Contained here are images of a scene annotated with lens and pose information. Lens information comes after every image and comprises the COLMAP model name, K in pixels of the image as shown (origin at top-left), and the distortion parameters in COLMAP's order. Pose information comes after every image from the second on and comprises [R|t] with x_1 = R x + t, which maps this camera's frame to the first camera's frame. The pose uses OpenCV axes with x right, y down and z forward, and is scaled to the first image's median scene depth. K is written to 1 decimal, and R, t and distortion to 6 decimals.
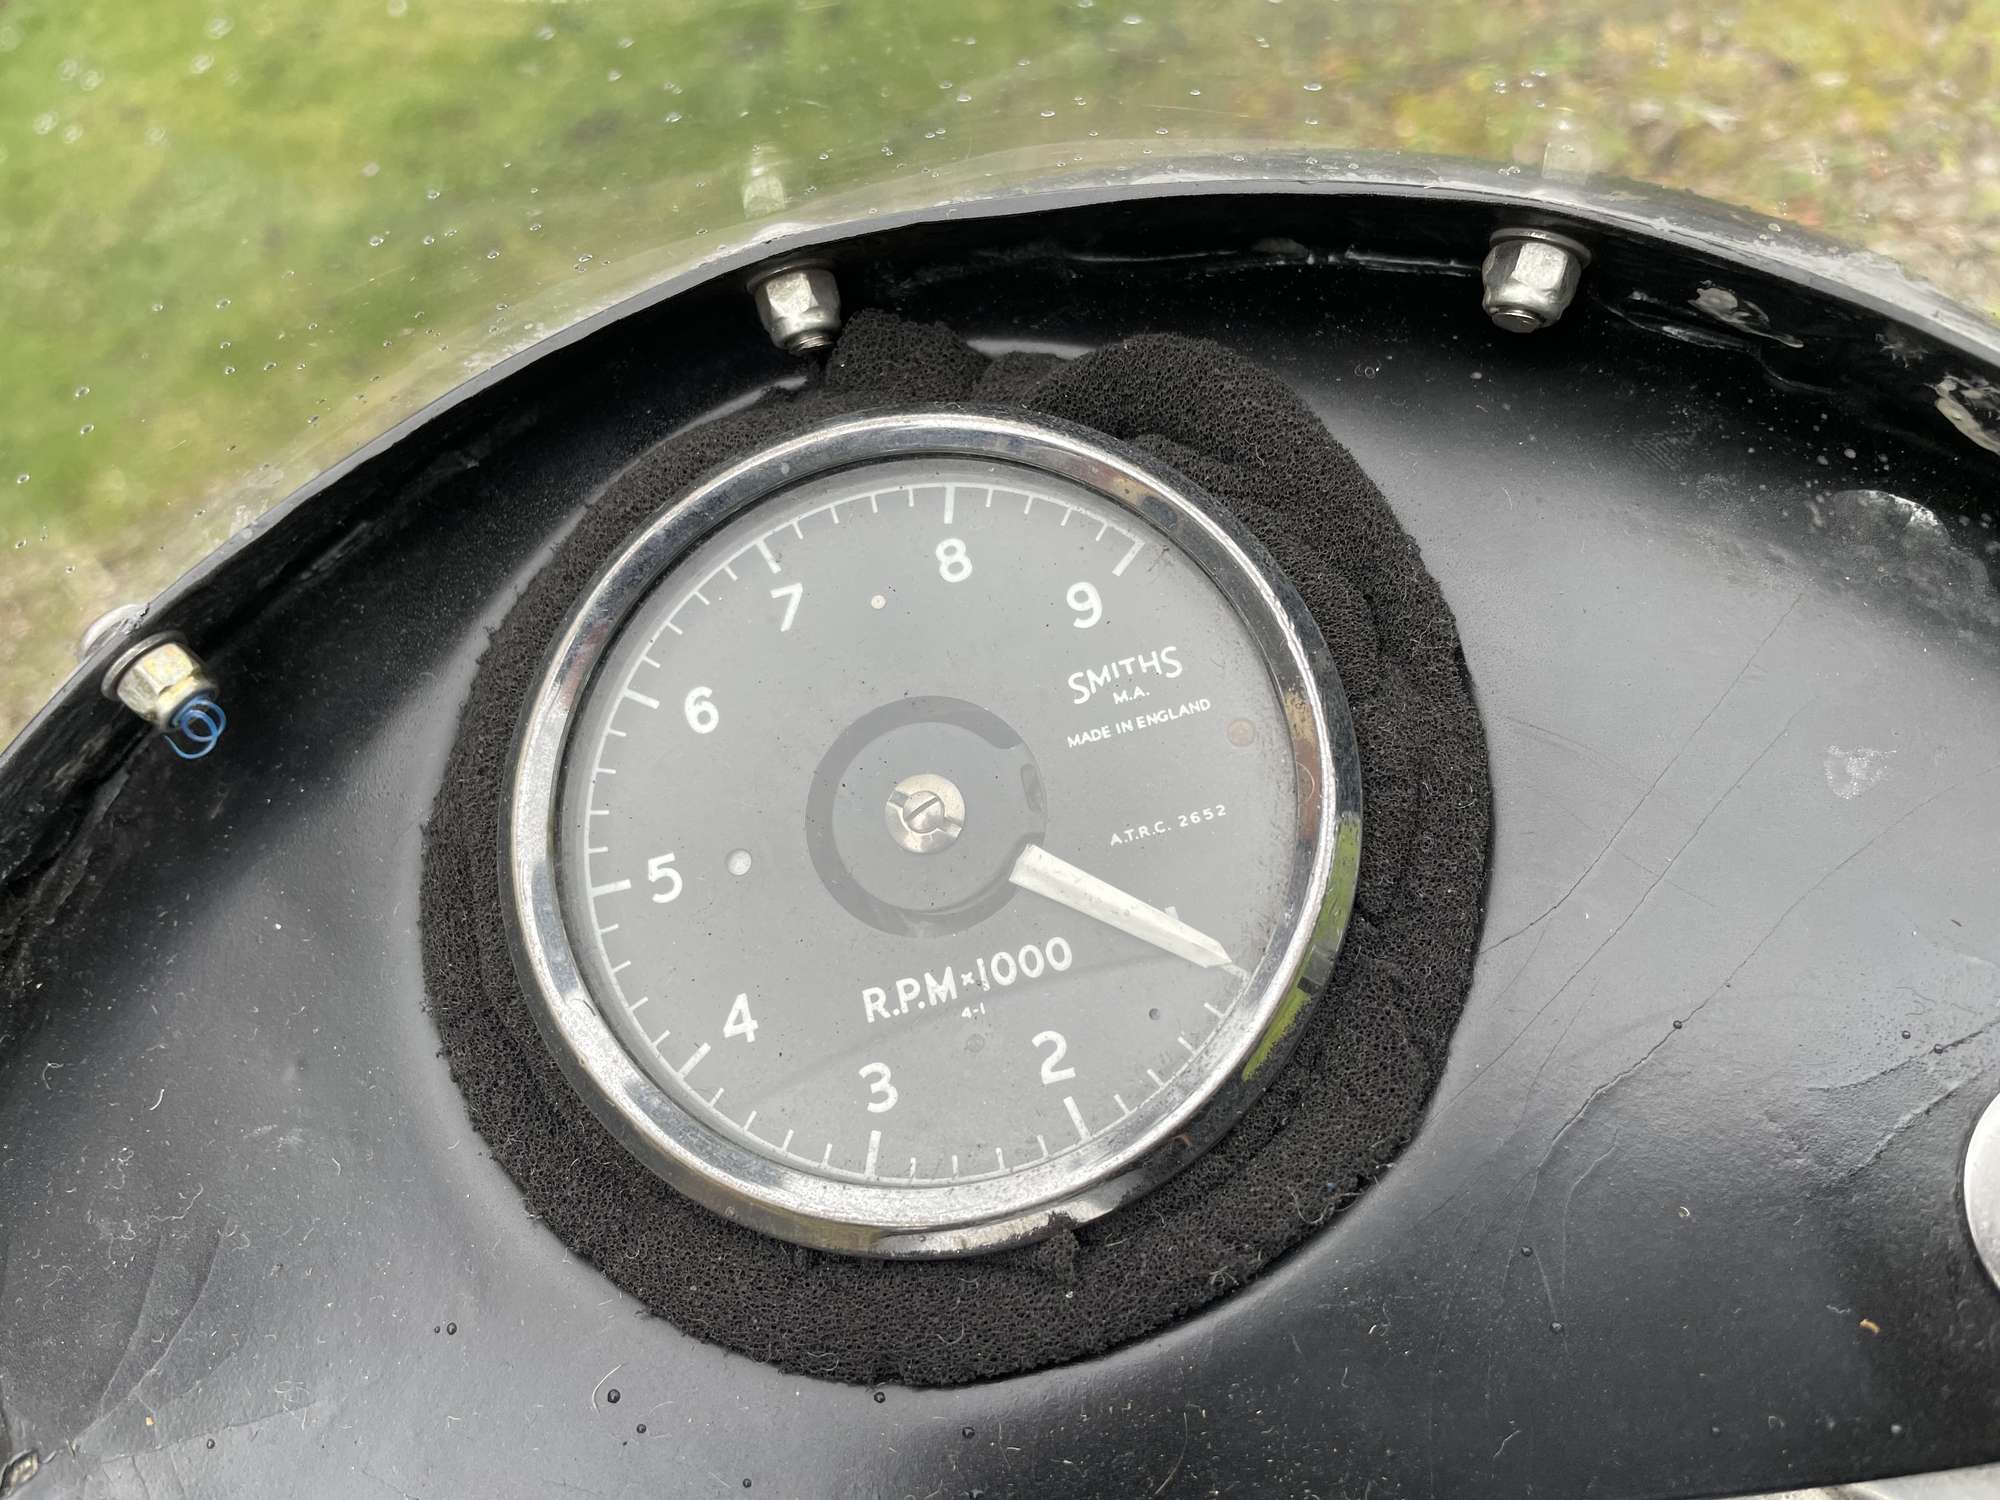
lens RADIAL K [[1528.7, 0, 967.8], [0, 1528.7, 747.6], [0, 0, 1]] dist [0.060405, -0.098995]
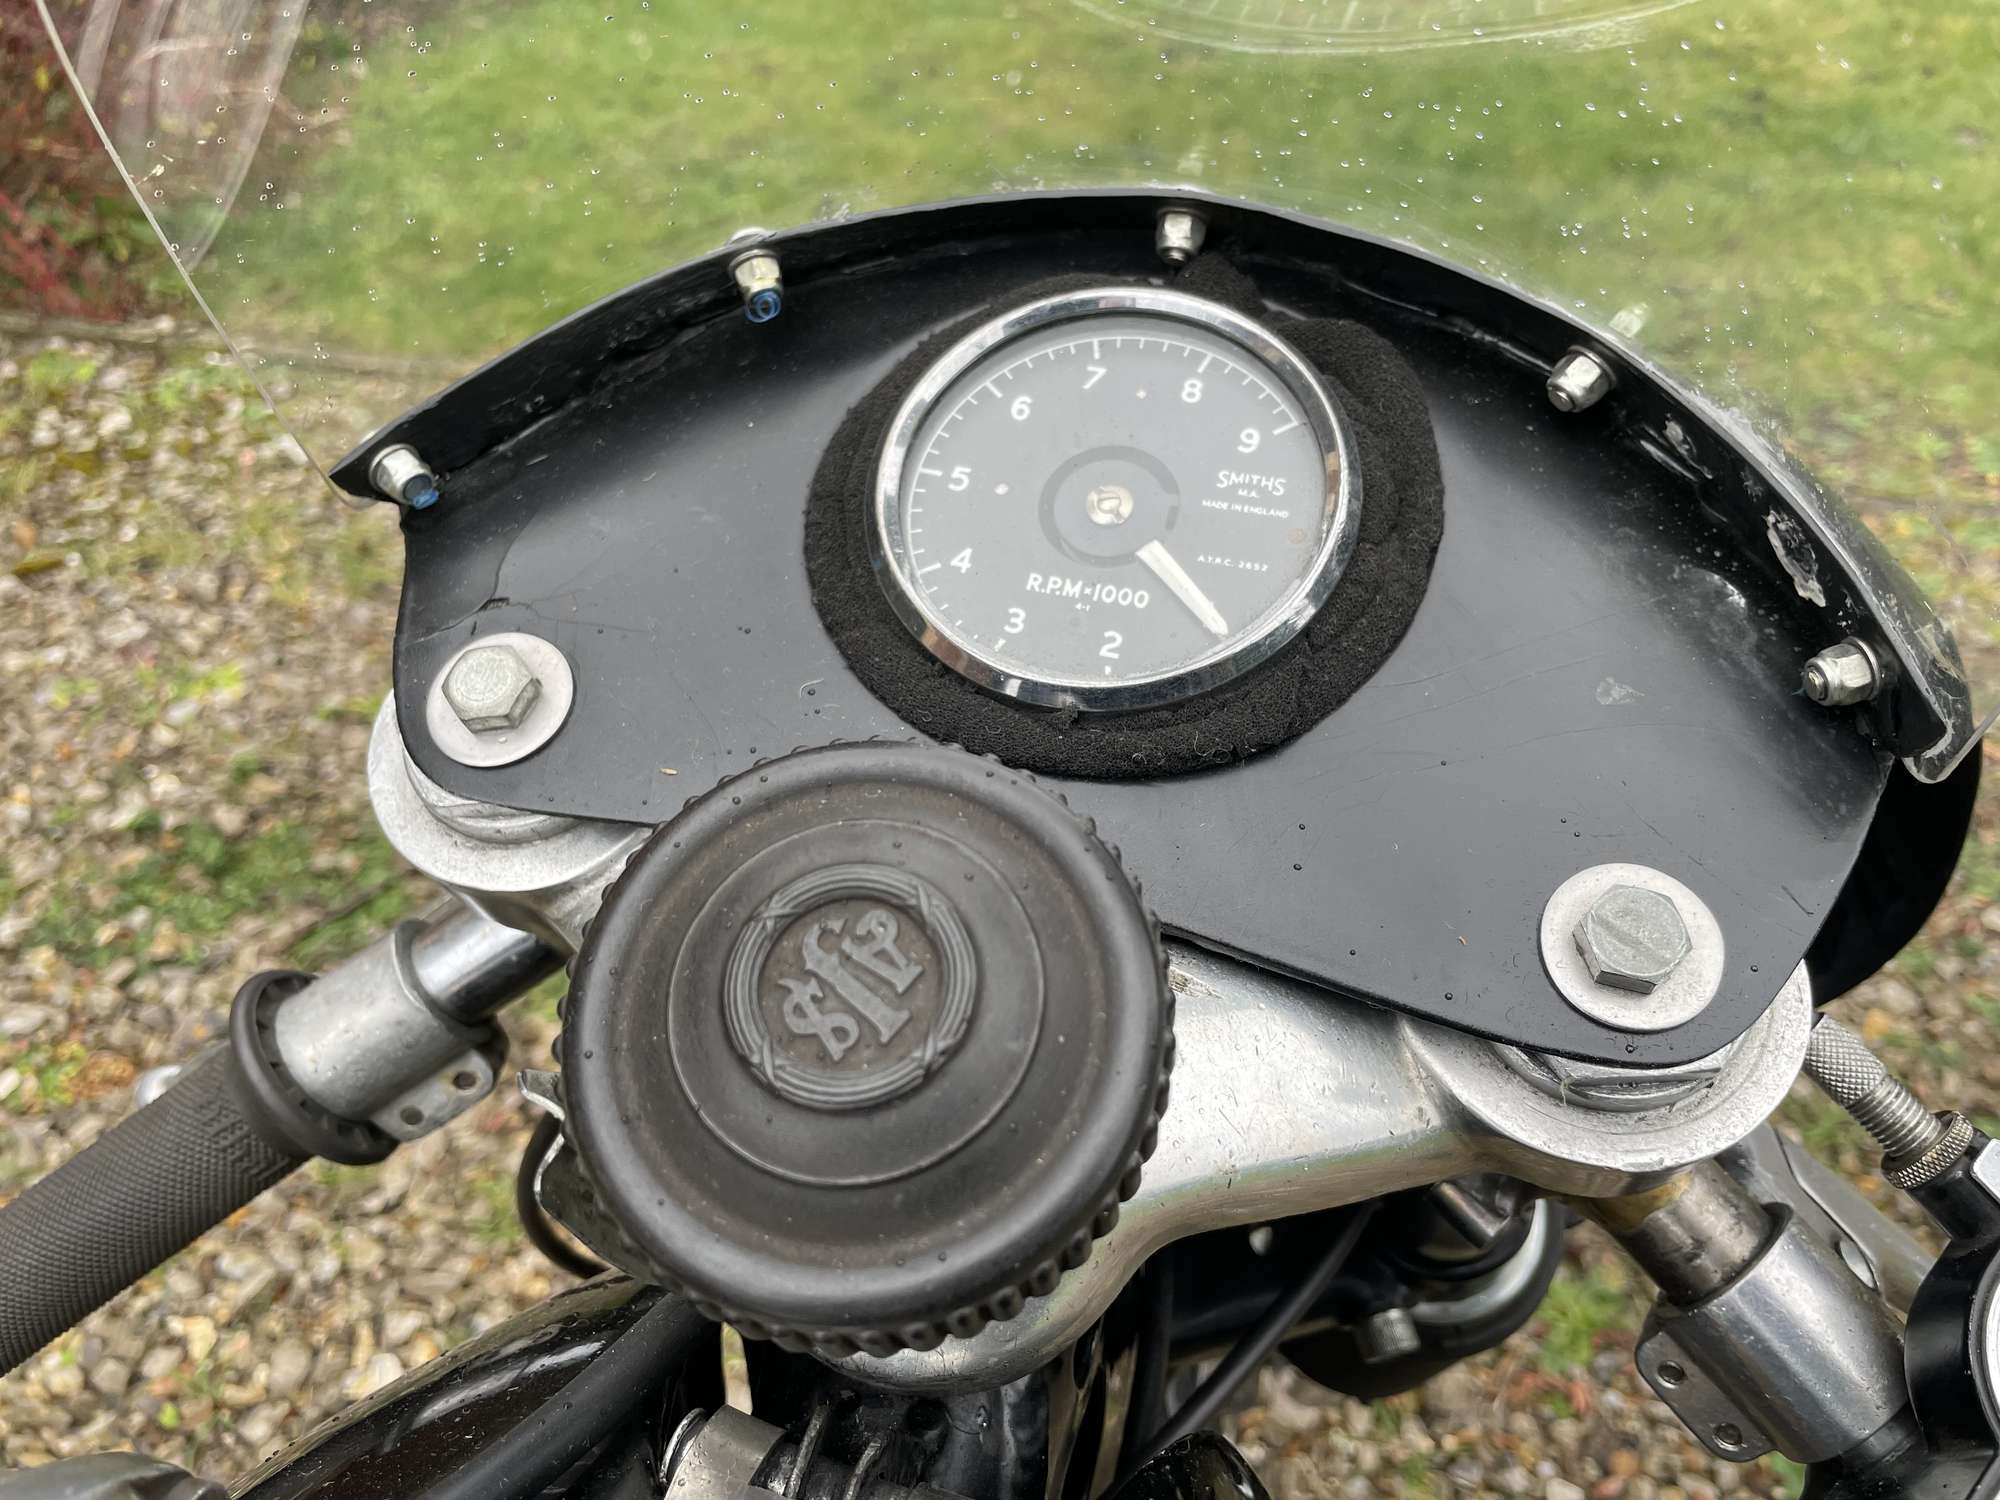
lens RADIAL K [[1509.2, 0, 991.6], [0, 1509.2, 748.6], [0, 0, 1]] dist [0.080252, -0.116987]
pose [[0.879984, 0.447211, -0.160095, 0.248865], [-0.461094, 0.885201, -0.061733, 0.448864], [0.114108, 0.128143, 0.985169, -0.658702]]
